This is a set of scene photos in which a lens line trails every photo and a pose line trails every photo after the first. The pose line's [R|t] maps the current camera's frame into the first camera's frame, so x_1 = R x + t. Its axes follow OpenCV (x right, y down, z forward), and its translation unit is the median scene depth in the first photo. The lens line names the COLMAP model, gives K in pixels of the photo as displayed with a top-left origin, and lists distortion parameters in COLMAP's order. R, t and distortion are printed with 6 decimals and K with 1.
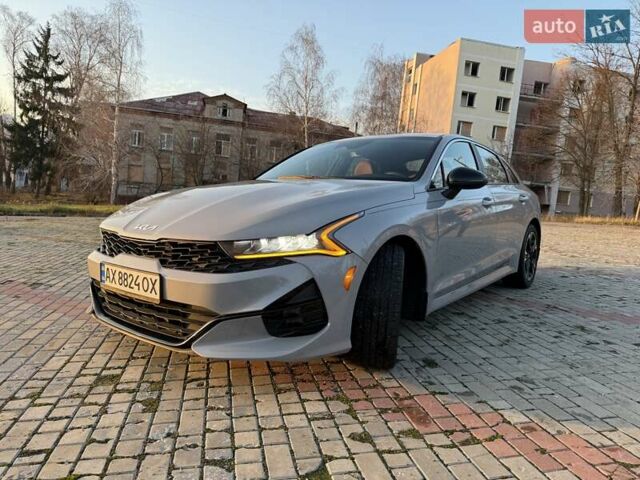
lens RADIAL K [[450.6, 0, 315.7], [0, 450.6, 239.2], [0, 0, 1]] dist [0.029993, -0.039838]
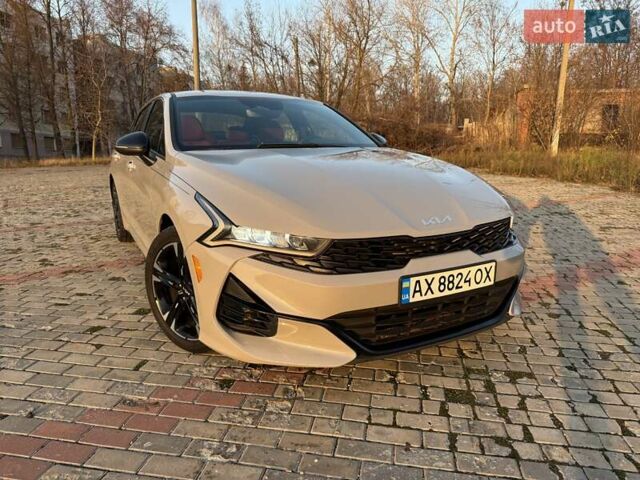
lens RADIAL K [[448.4, 0, 320.0], [0, 448.4, 240.0], [0, 0, 1]] dist [0.051881, -0.066413]
pose [[0.391022, -0.230564, 0.891034, -1.126535], [0.110570, 0.972871, 0.203217, -0.172691], [-0.913715, 0.019060, 0.405907, 0.774687]]
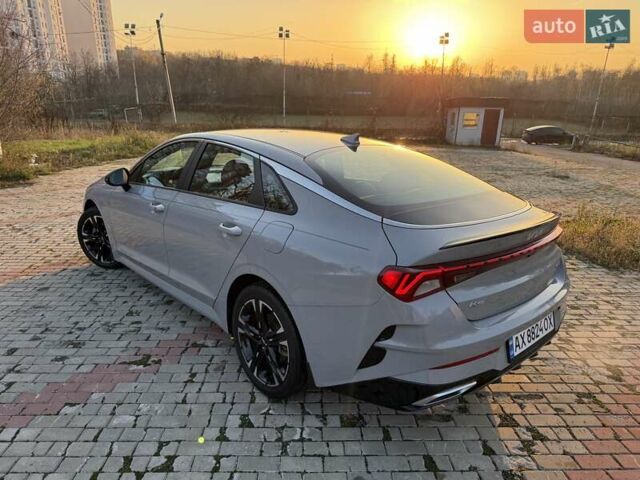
lens RADIAL K [[452.5, 0, 320.0], [0, 452.5, 240.0], [0, 0, 1]] dist [0.043312, -0.059986]
pose [[-0.172376, 0.233540, -0.956946, 1.840566], [-0.124364, 0.958554, 0.256335, -0.445012], [0.977149, 0.163196, -0.136188, 2.147041]]
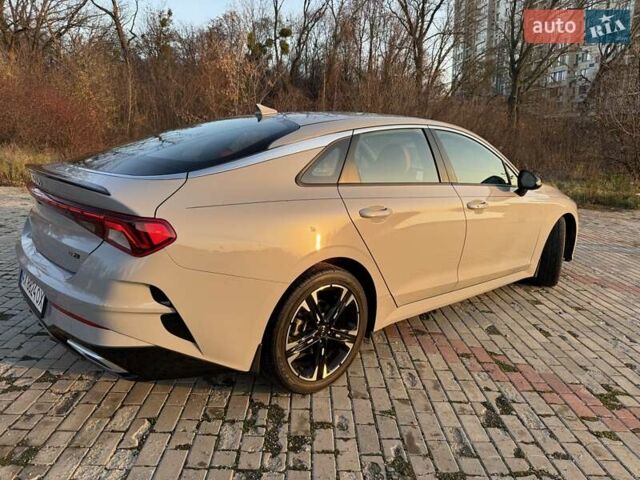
lens RADIAL K [[452.5, 0, 320.0], [0, 452.5, 240.0], [0, 0, 1]] dist [0.043312, -0.059986]
pose [[-0.980600, -0.111565, 0.161172, 0.188210], [-0.053571, 0.943458, 0.327135, -0.476818], [-0.188556, 0.312155, -0.931132, 3.193612]]
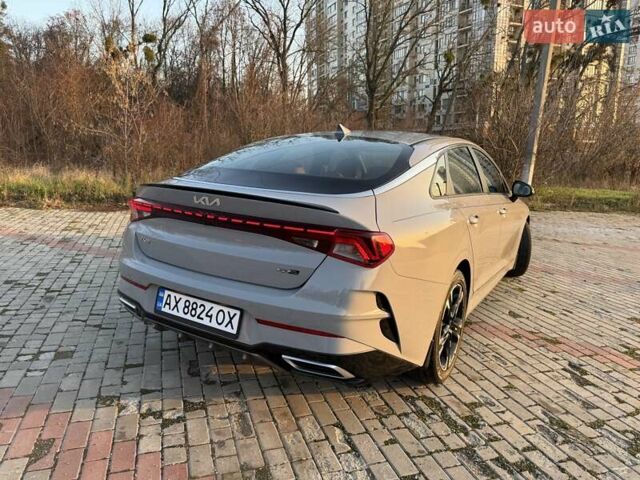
lens RADIAL K [[452.5, 0, 320.0], [0, 452.5, 240.0], [0, 0, 1]] dist [0.043312, -0.059986]
pose [[-0.989936, -0.053969, -0.130817, 0.768961], [-0.089614, 0.954524, 0.284347, -0.461986], [0.109522, 0.293208, -0.949755, 3.304061]]
